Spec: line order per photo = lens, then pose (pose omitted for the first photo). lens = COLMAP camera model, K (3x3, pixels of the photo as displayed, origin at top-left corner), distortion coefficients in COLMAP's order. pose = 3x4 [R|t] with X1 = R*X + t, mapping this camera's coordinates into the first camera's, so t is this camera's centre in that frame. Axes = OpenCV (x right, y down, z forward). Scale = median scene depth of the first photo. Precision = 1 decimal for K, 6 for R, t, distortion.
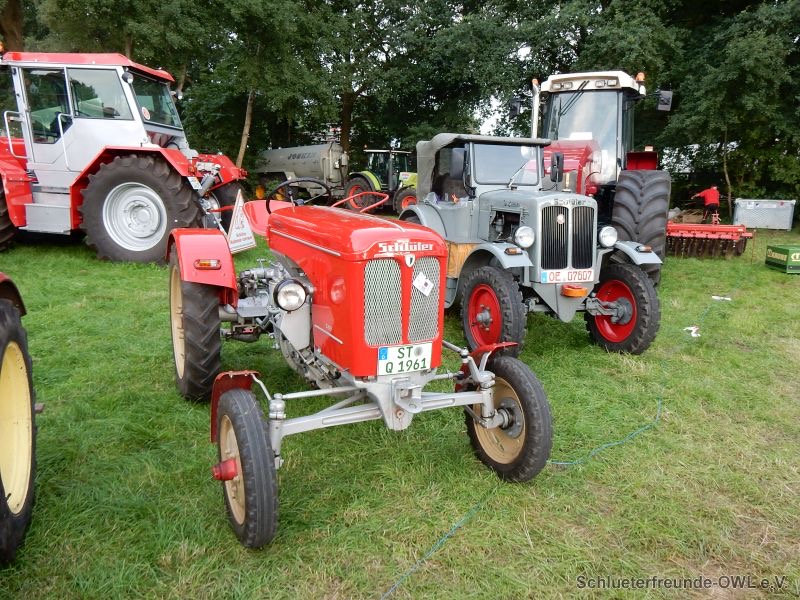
lens RADIAL K [[565.7, 0, 400.0], [0, 565.7, 300.0], [0, 0, 1]] dist [-0.020745, -0.002480]
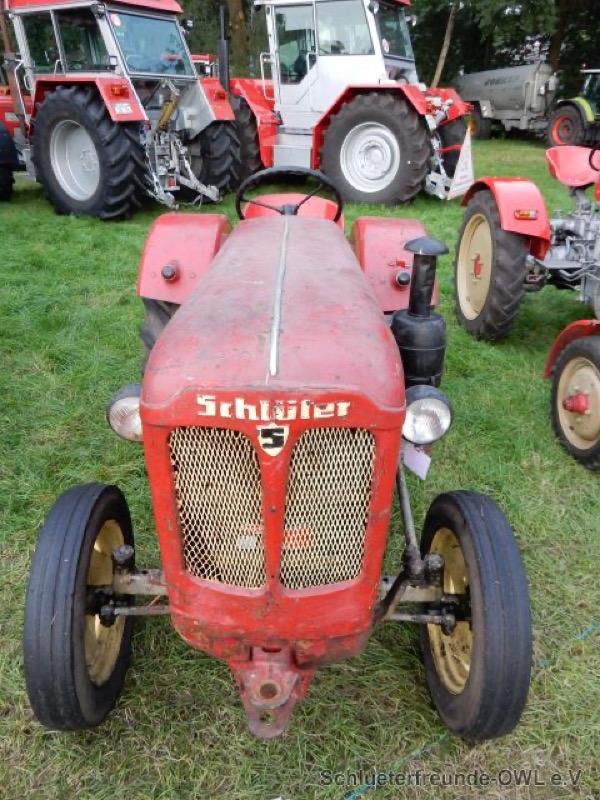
lens RADIAL K [[565.7, 0, 300.0], [0, 565.7, 400.0], [0, 0, 1]] dist [-0.020745, -0.002480]
pose [[0.904538, 0.165741, -0.392863, -0.099275], [-0.055472, 0.959274, 0.276978, 0.000696], [0.422770, -0.228744, 0.876893, -0.071512]]
